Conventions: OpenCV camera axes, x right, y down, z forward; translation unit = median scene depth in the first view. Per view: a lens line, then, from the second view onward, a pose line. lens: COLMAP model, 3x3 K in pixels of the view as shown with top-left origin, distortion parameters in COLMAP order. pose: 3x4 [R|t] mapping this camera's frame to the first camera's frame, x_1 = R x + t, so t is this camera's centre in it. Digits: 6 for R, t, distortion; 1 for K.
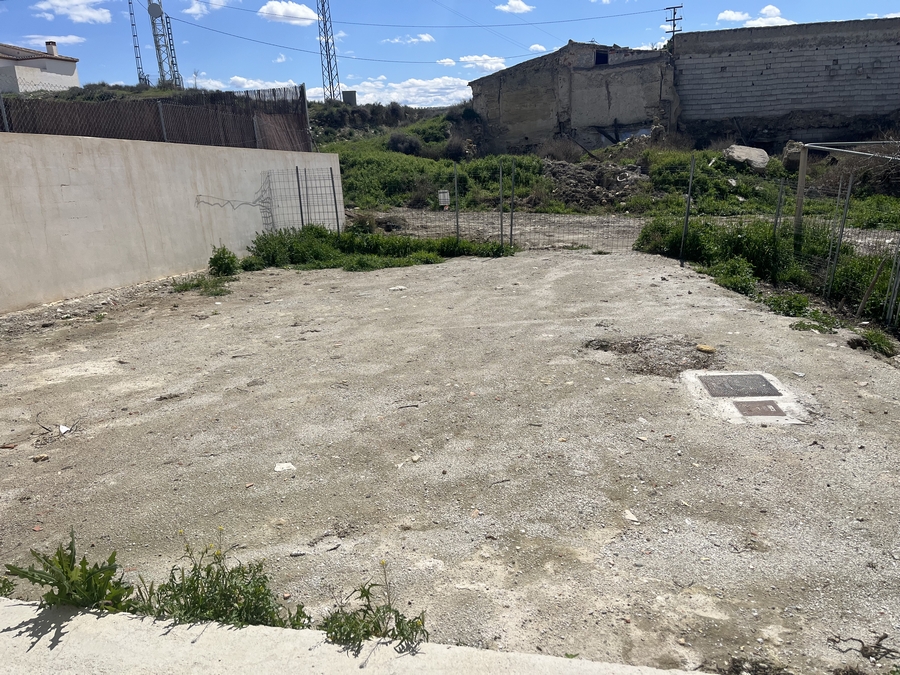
lens RADIAL K [[685.1, 0, 451.4], [0, 685.1, 343.6], [0, 0, 1]] dist [0.075917, -0.092988]
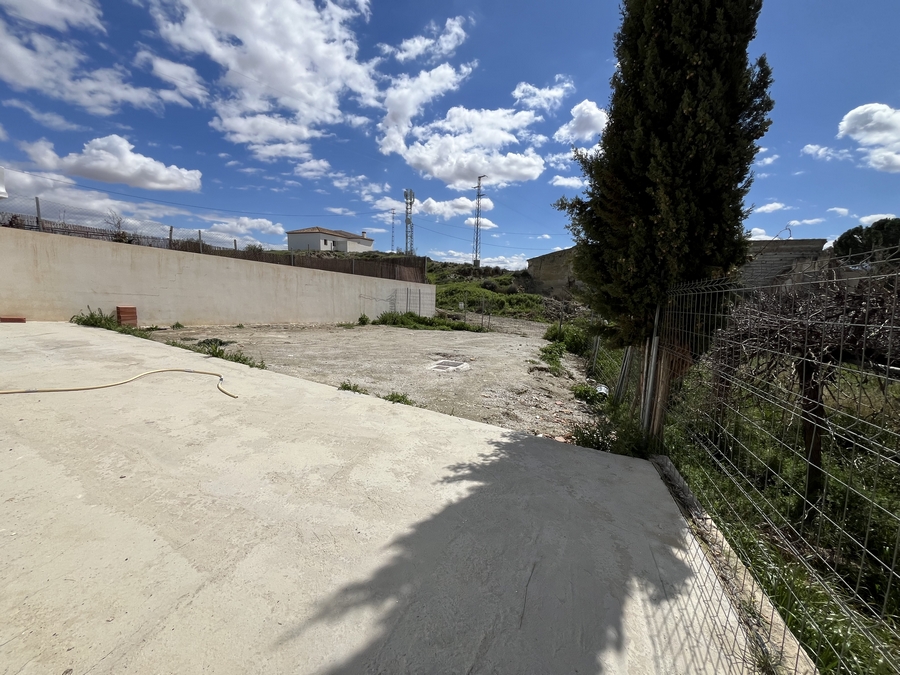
lens RADIAL K [[365.5, 0, 450.0], [0, 365.5, 337.5], [0, 0, 1]] dist [-0.000411, -0.000134]
pose [[0.956586, 0.121987, -0.264691, 0.191639], [-0.158096, 0.980149, -0.119639, 0.032245], [0.244842, 0.156292, 0.956883, -0.119800]]
